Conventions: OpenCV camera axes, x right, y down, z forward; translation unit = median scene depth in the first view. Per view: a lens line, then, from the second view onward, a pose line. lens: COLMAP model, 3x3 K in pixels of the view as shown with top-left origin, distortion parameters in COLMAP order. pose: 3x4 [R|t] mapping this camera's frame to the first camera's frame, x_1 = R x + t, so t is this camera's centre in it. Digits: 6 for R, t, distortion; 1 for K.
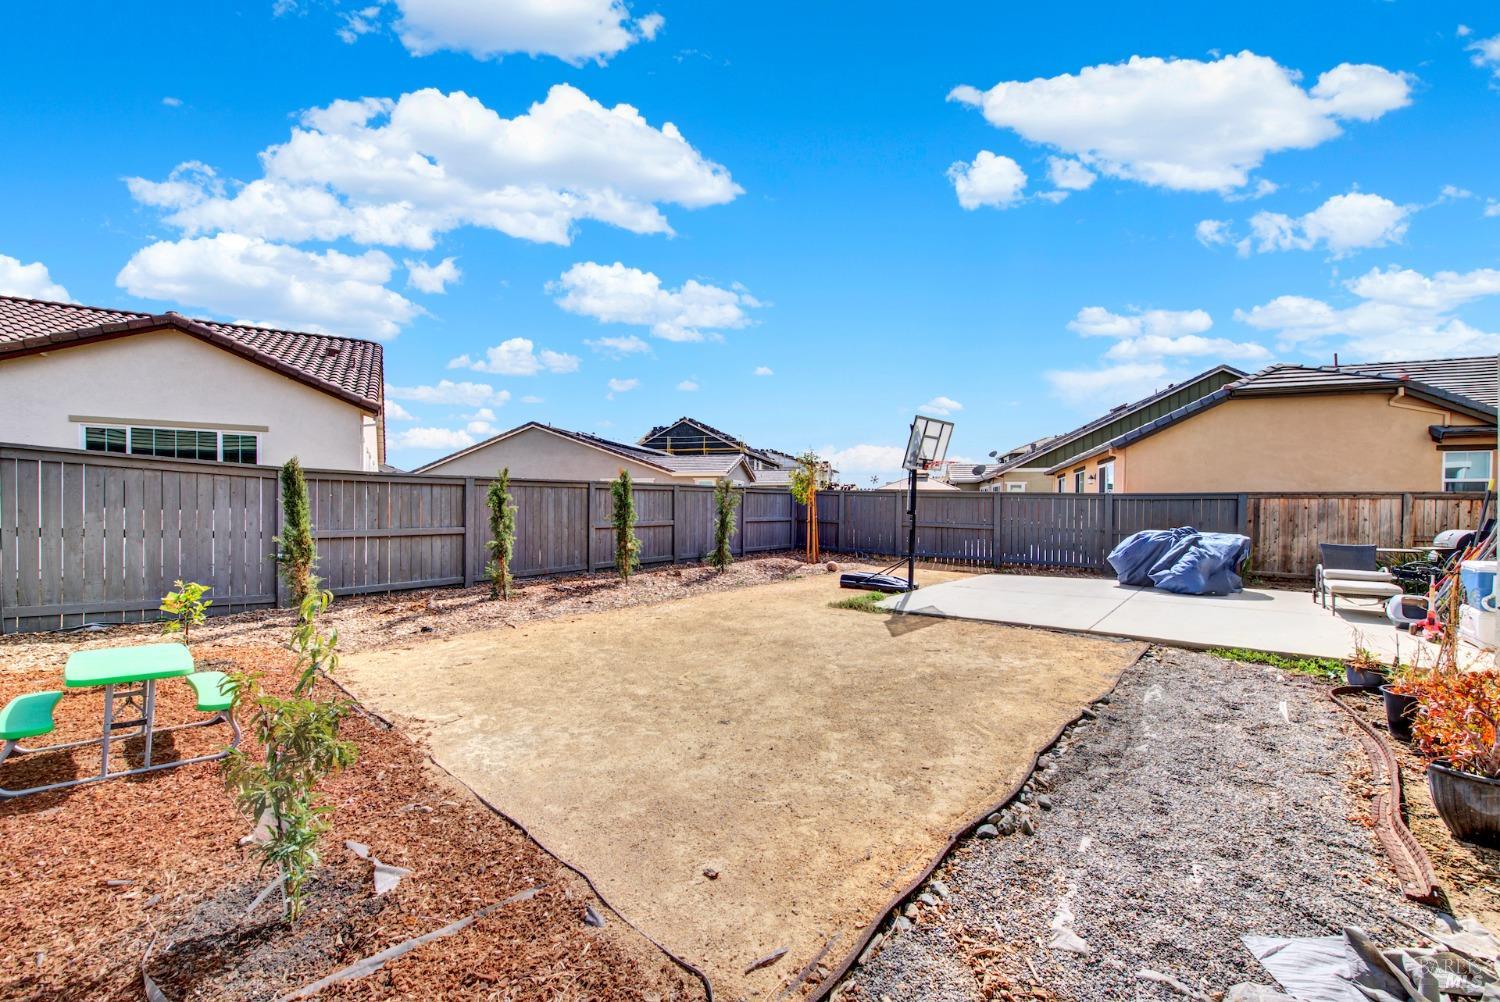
lens RADIAL K [[596.2, 0, 746.6], [0, 596.2, 511.9], [0, 0, 1]] dist [0.004064, -0.000915]
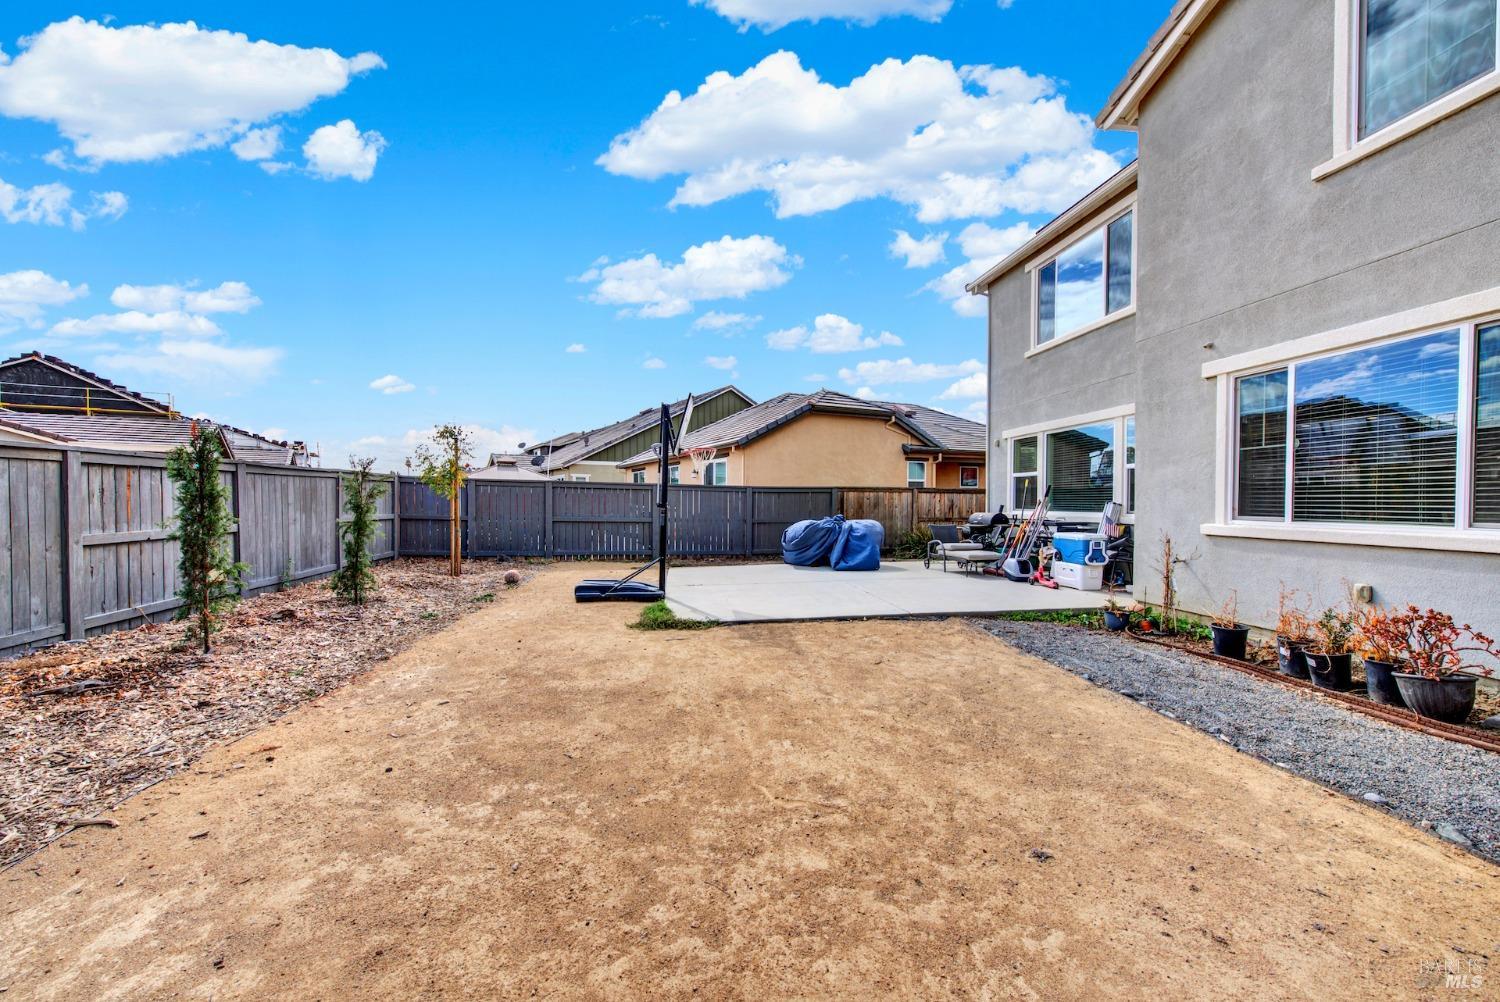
lens RADIAL K [[596.2, 0, 746.6], [0, 596.2, 511.9], [0, 0, 1]] dist [0.004064, -0.000915]
pose [[0.688065, -0.019119, 0.725397, -0.231310], [0.009550, 0.999805, 0.017293, -0.003287], [-0.725586, -0.004971, 0.688114, 0.274204]]
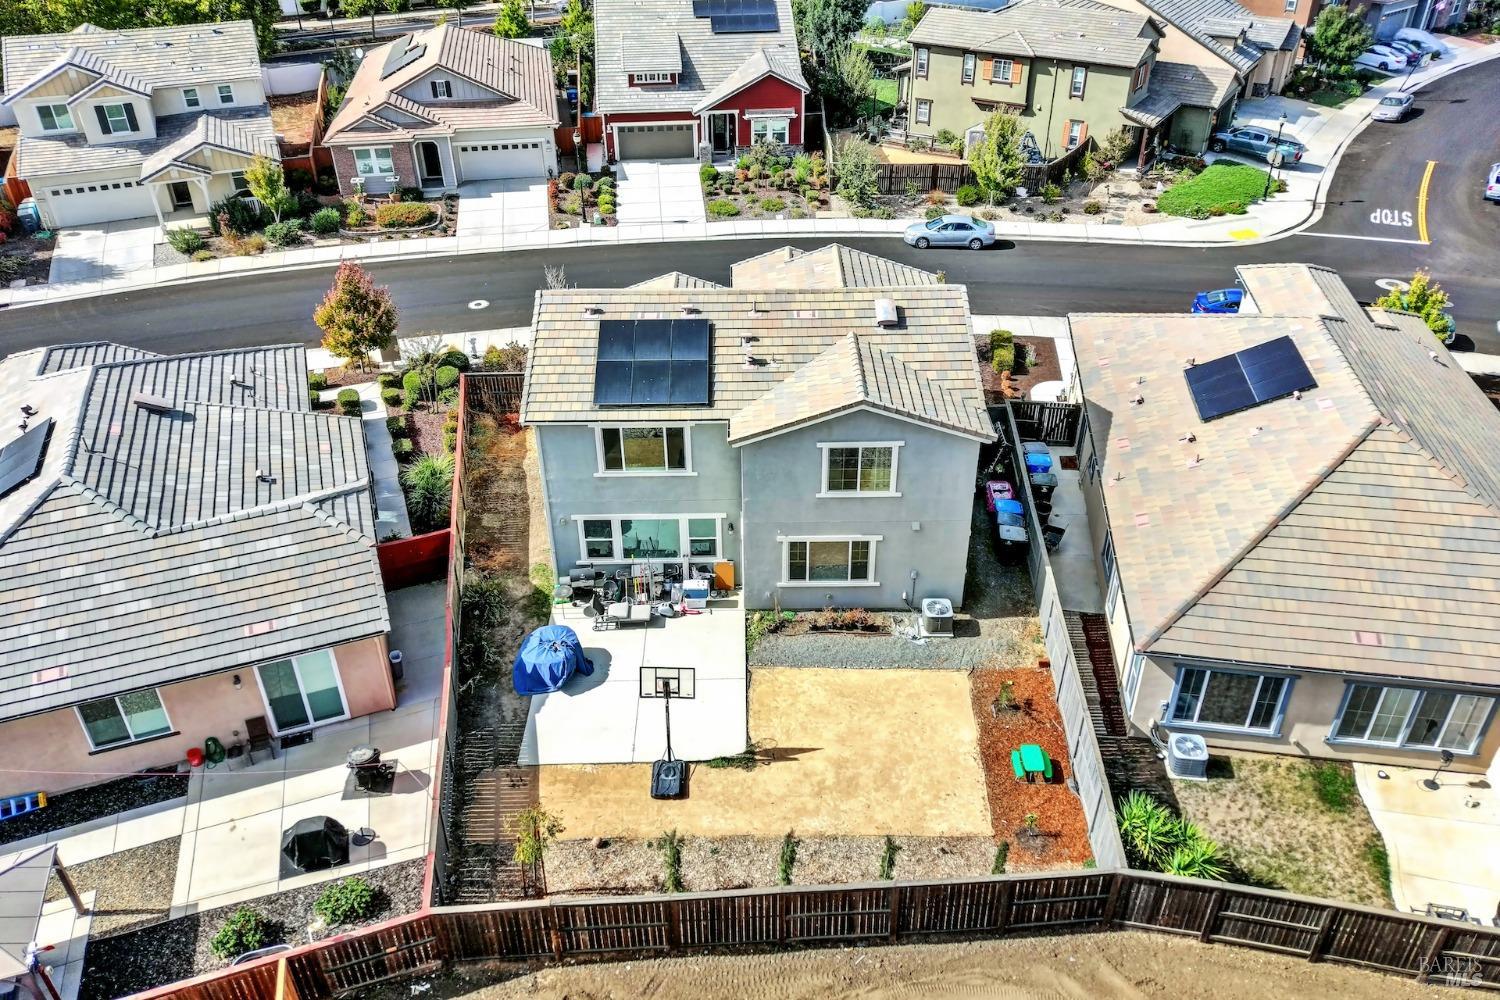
lens RADIAL K [[1115.2, 0, 752.0], [0, 1115.2, 465.3], [0, 0, 1]] dist [0.103406, -0.155177]
pose [[-0.650979, -0.405589, 0.641658, -1.216269], [0.010612, 0.840347, 0.541946, -1.796482], [-0.759022, 0.359604, -0.542744, 1.852745]]
